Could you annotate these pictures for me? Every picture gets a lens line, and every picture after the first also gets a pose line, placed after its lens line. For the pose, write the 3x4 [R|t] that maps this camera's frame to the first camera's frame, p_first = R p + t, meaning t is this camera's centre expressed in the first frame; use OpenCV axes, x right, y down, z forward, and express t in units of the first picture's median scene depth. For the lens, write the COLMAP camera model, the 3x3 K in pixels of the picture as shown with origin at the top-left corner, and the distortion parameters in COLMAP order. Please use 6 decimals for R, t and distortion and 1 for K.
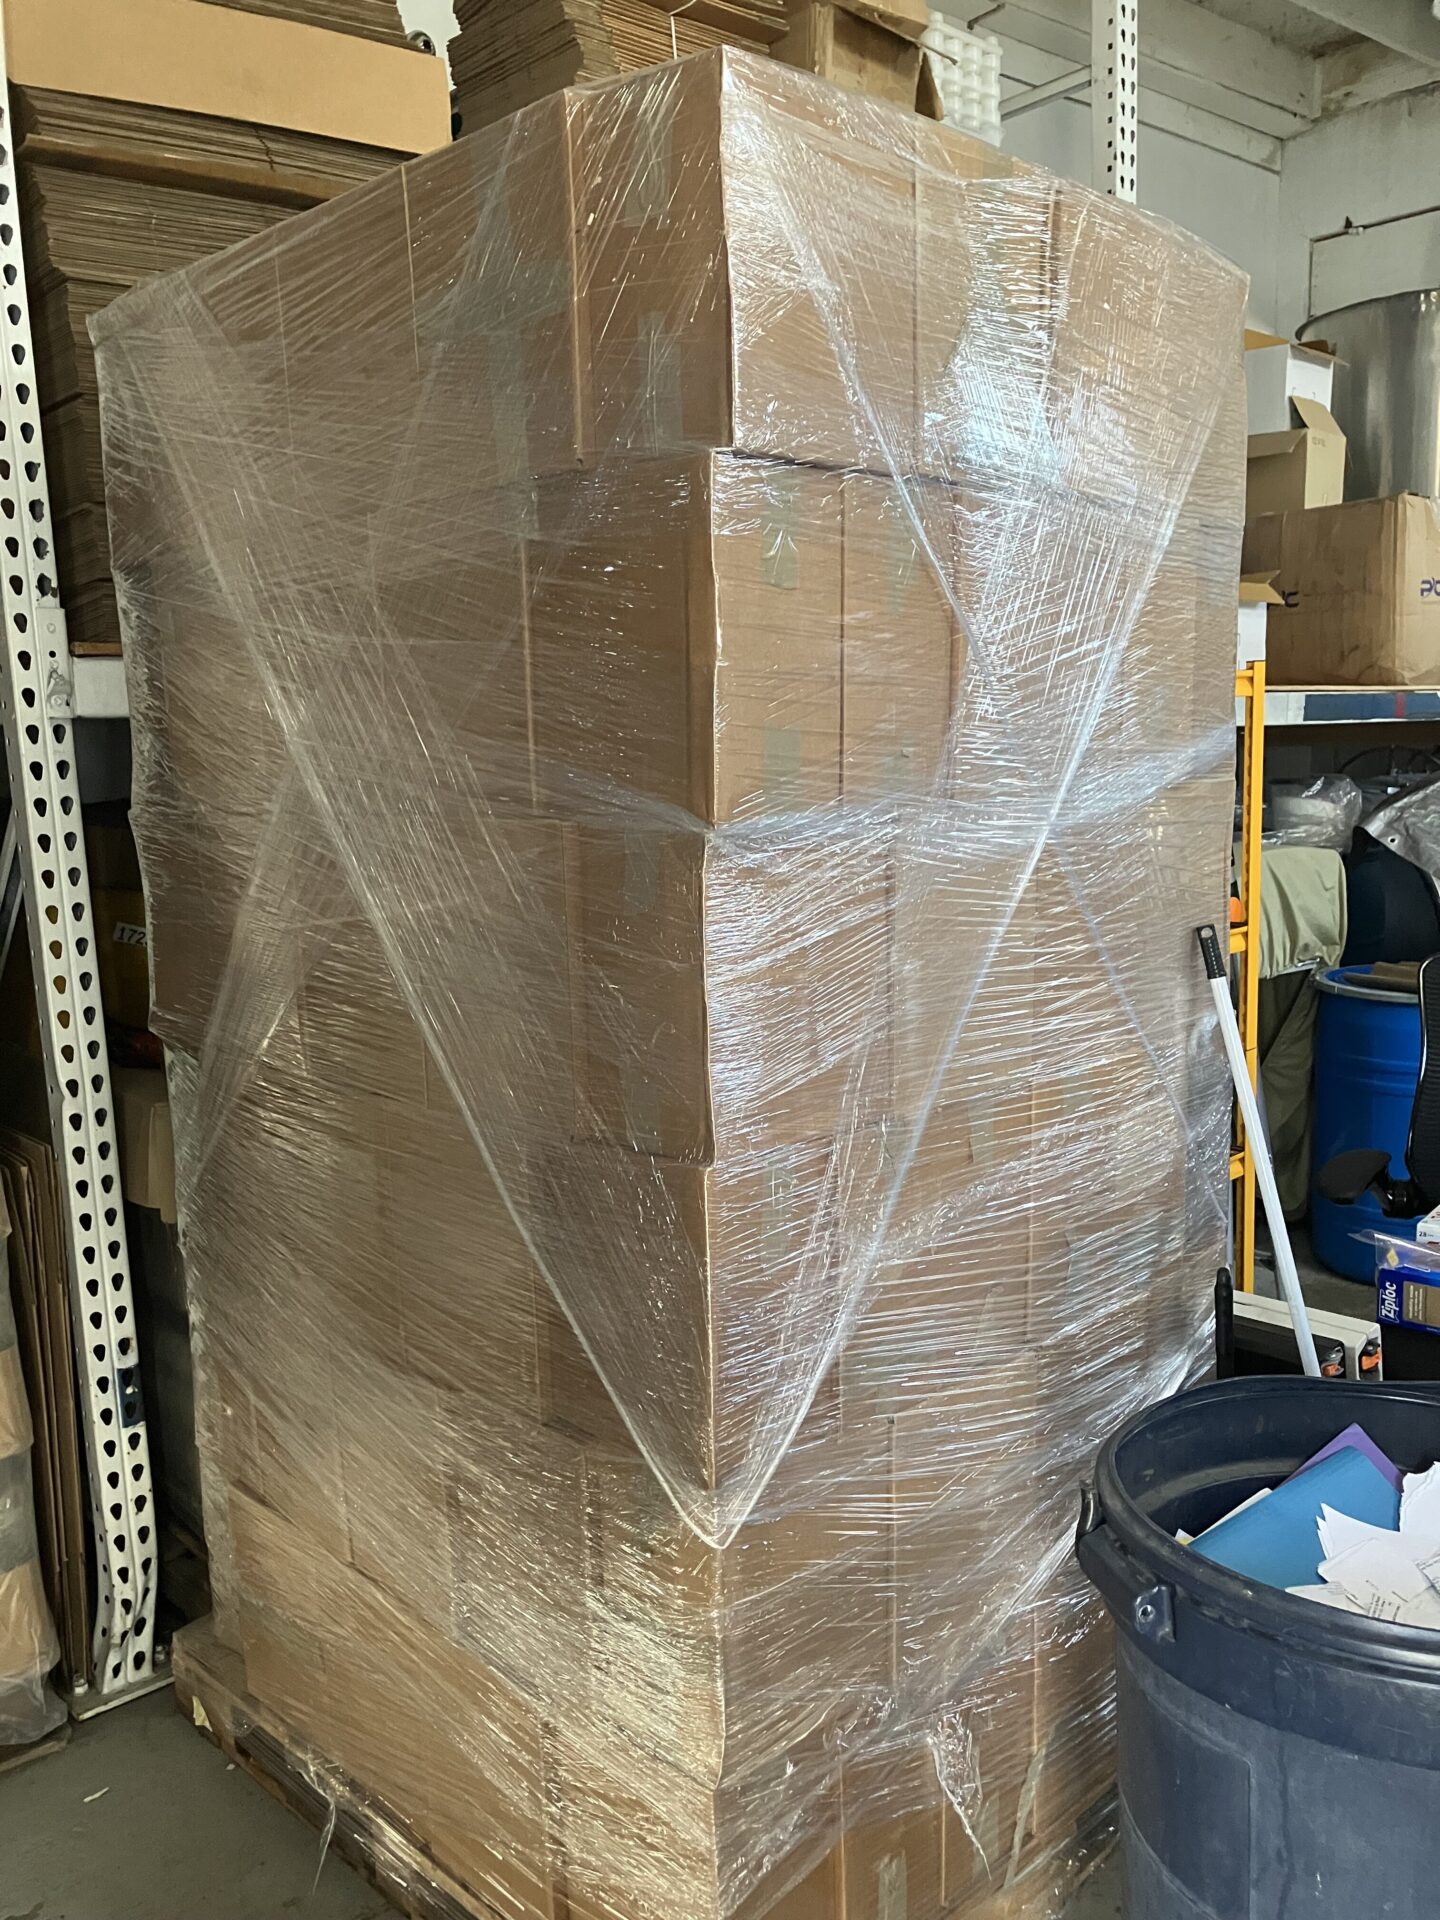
lens RADIAL K [[1574.2, 0, 719.8], [0, 1574.2, 973.4], [0, 0, 1]] dist [-0.012388, 0.046483]
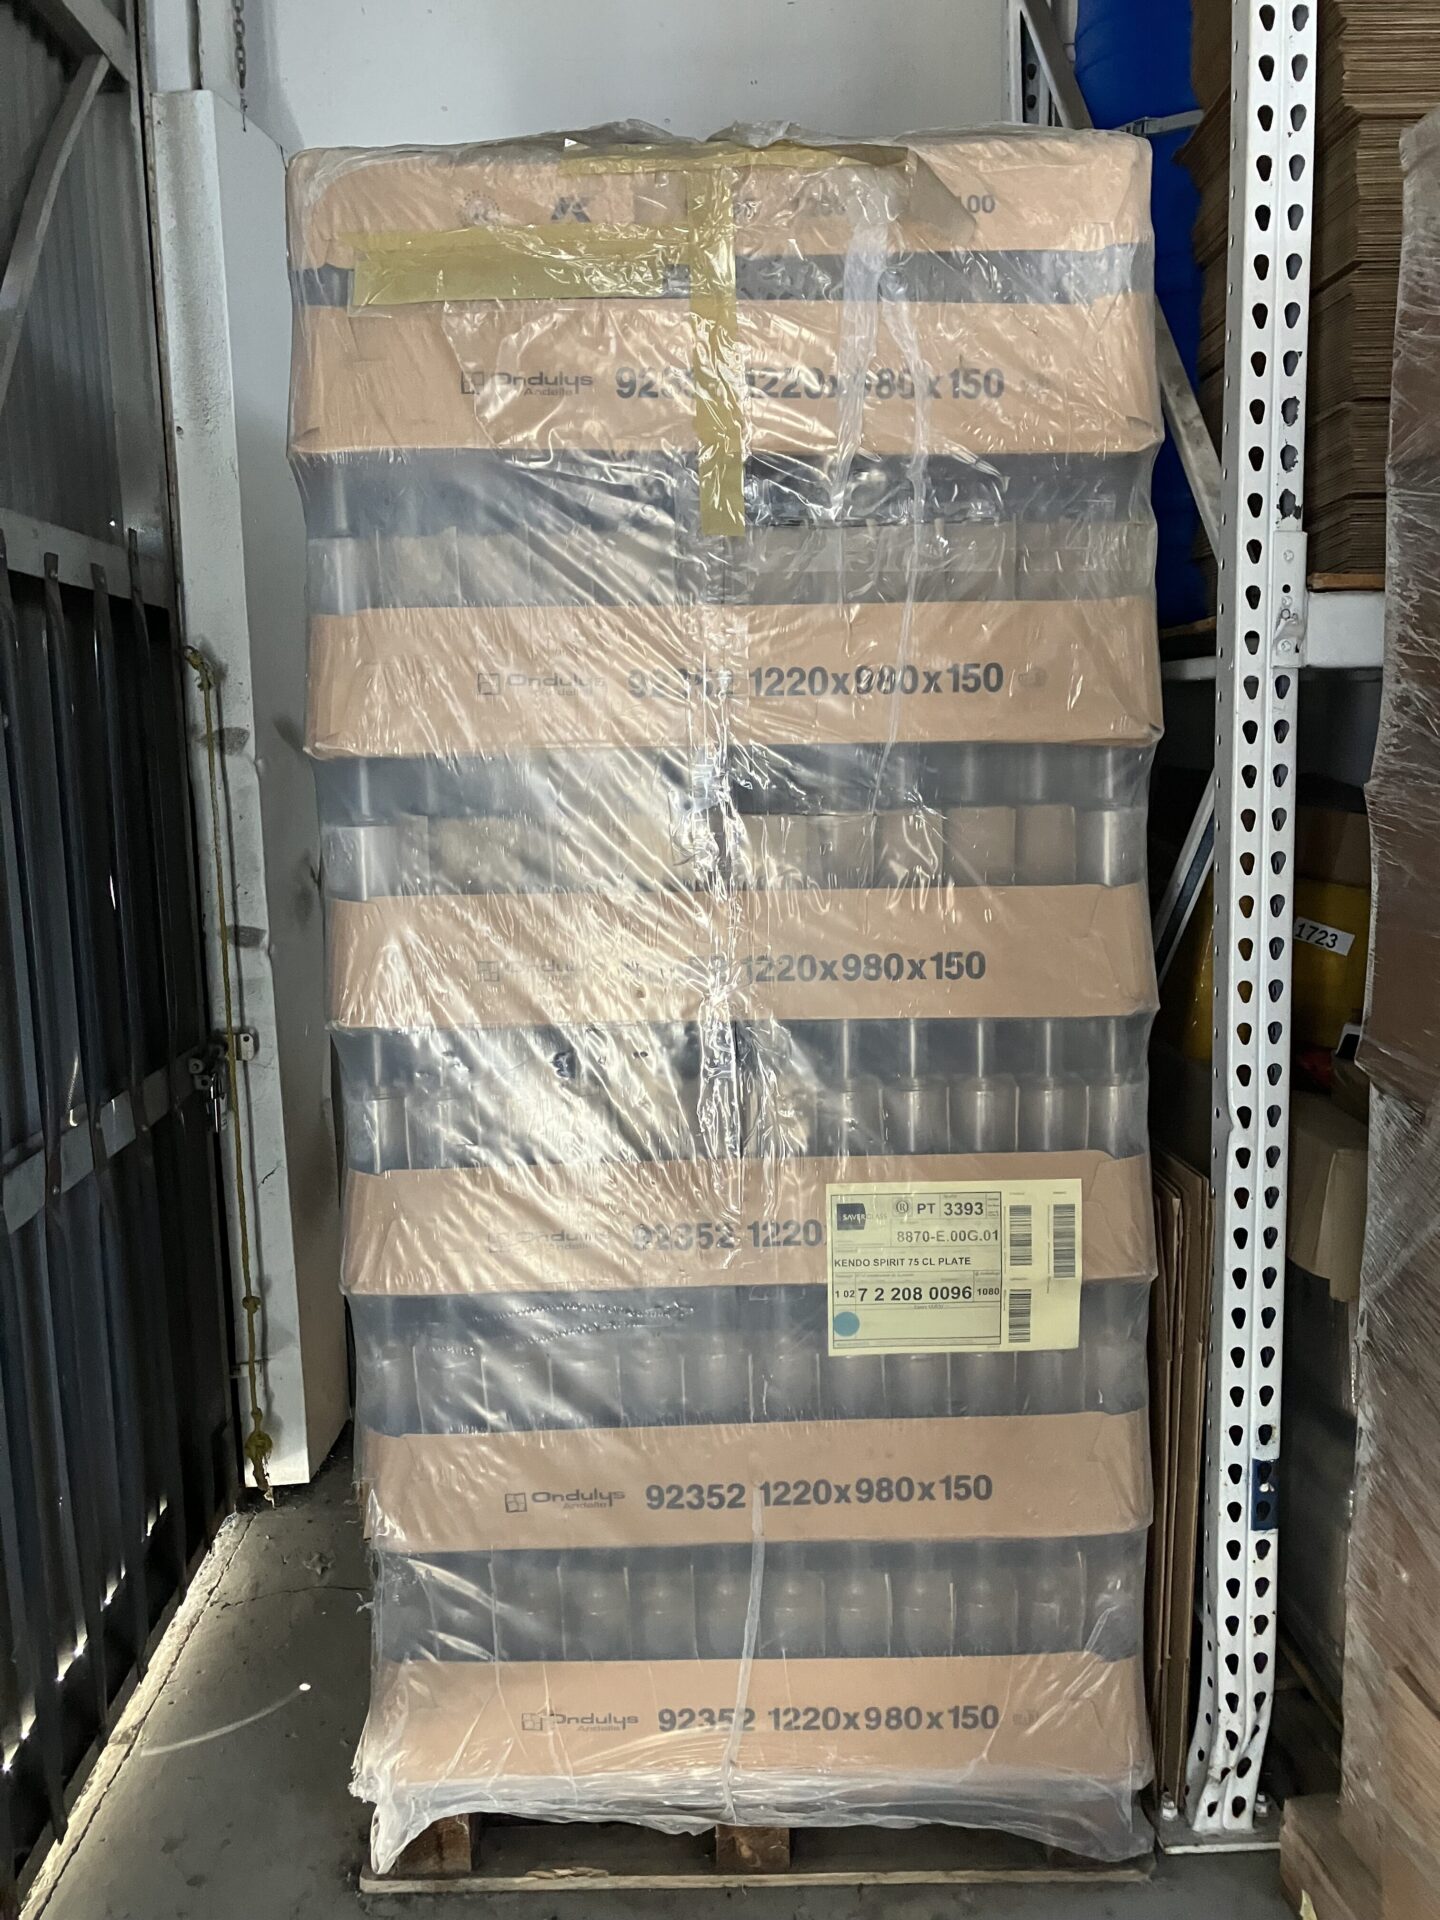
lens RADIAL K [[1574.2, 0, 715.0], [0, 1574.2, 962.8], [0, 0, 1]] dist [-0.012388, 0.046483]
pose [[0.776734, 0.104306, -0.621132, -0.118558], [-0.101474, 0.994032, 0.040033, -0.012186], [0.621601, 0.031934, 0.782683, 0.171909]]
